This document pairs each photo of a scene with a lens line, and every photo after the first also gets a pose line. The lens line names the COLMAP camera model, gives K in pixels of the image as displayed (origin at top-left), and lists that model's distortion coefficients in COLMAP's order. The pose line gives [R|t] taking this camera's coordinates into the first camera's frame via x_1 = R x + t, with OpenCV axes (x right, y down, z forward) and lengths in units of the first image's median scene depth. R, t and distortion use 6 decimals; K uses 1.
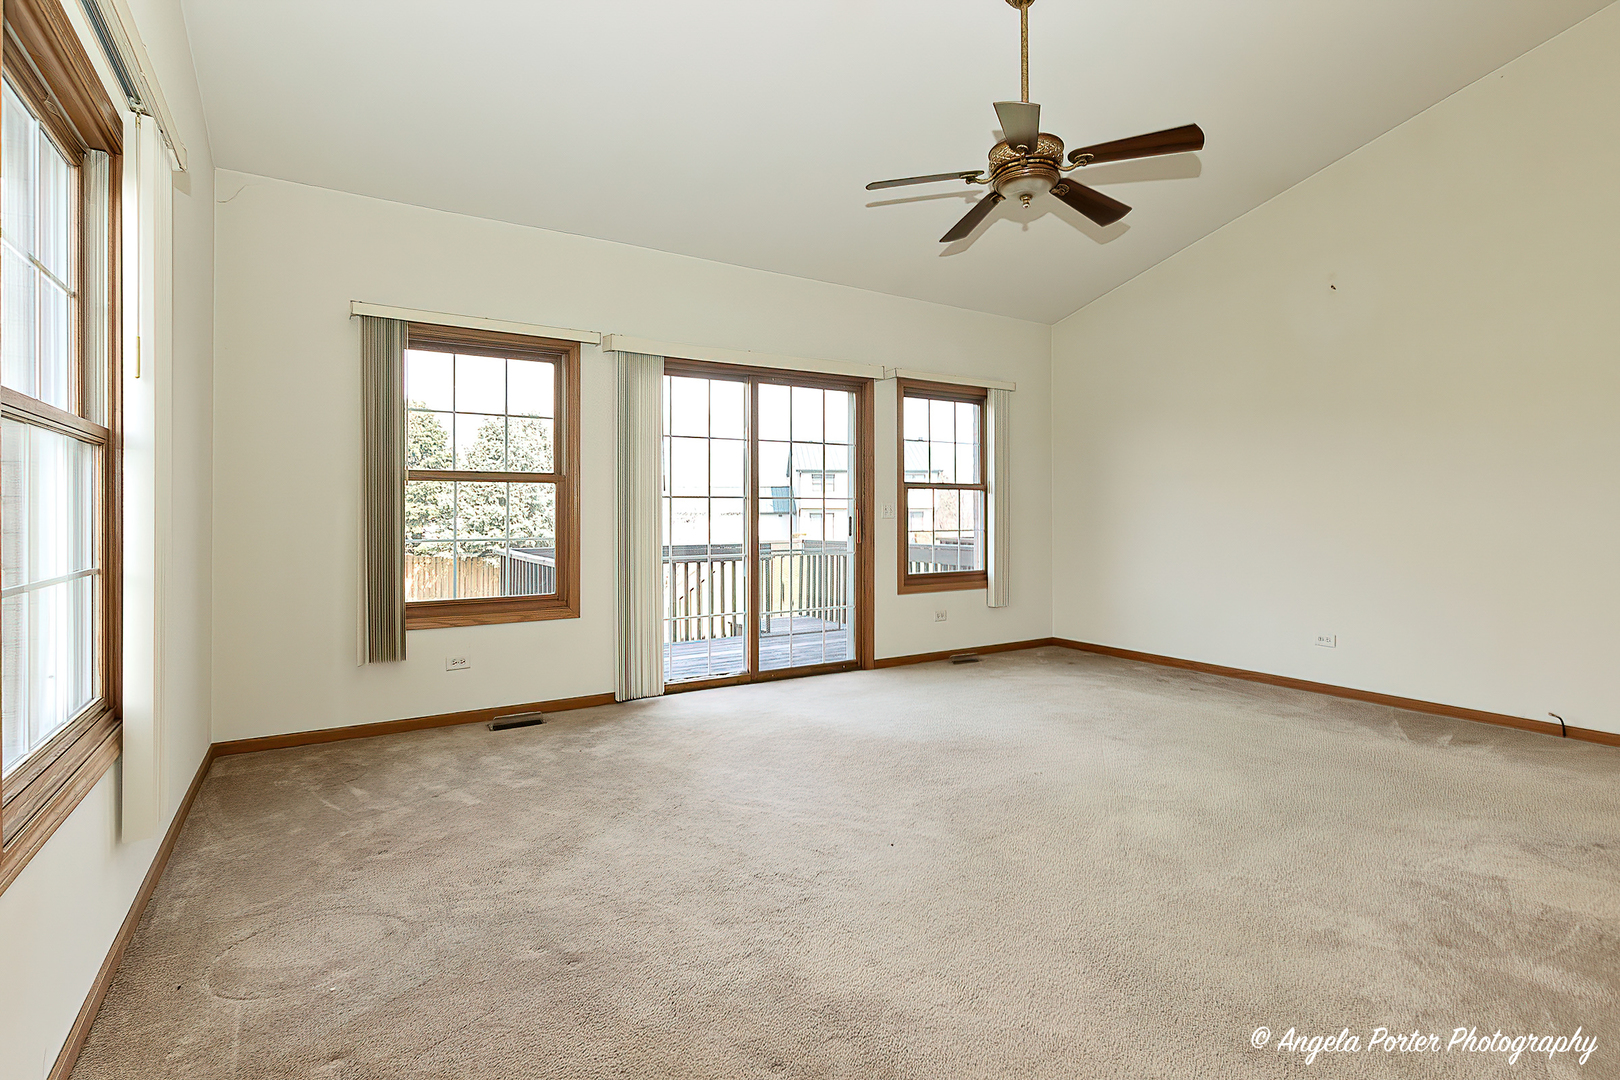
lens RADIAL K [[800.9, 0, 842.6], [0, 800.9, 511.2], [0, 0, 1]] dist [0.017223, 0.001259]
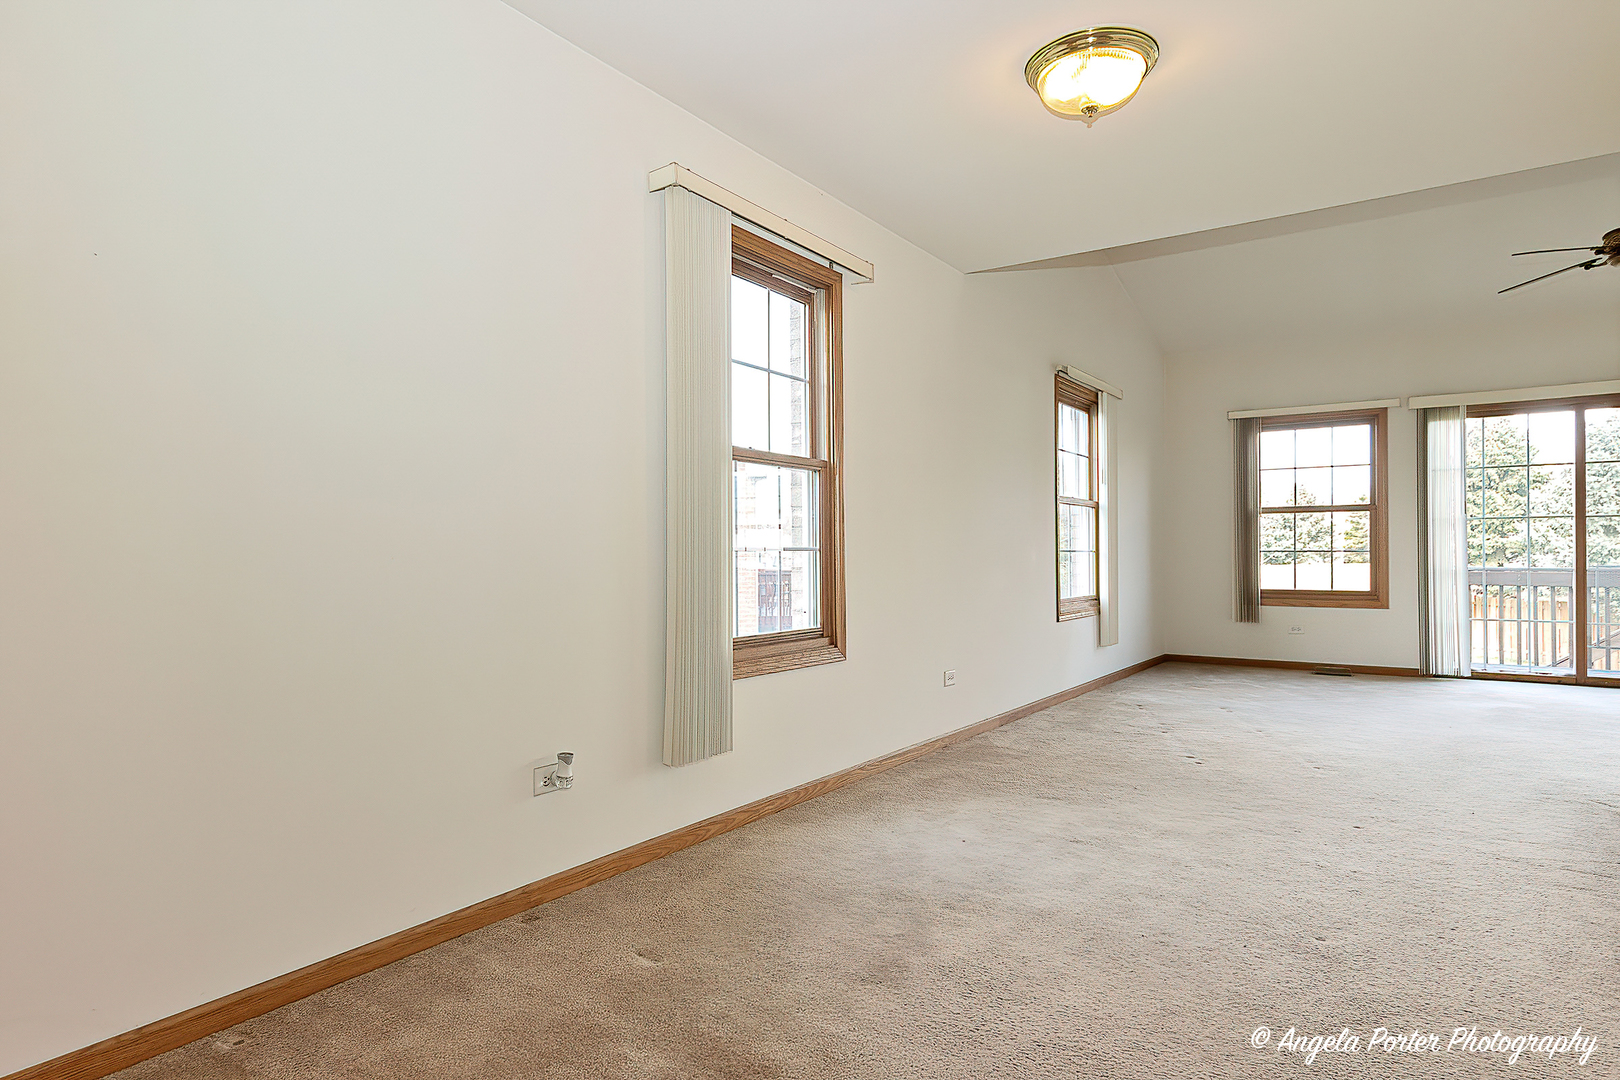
lens RADIAL K [[964.4, 0, 802.5], [0, 964.4, 553.3], [0, 0, 1]] dist [0.028667, -0.001149]
pose [[0.407721, -0.002789, -0.913102, 0.676539], [0.006970, 0.999976, 0.000057, 0.026833], [0.913080, -0.006388, 0.407731, -0.506989]]
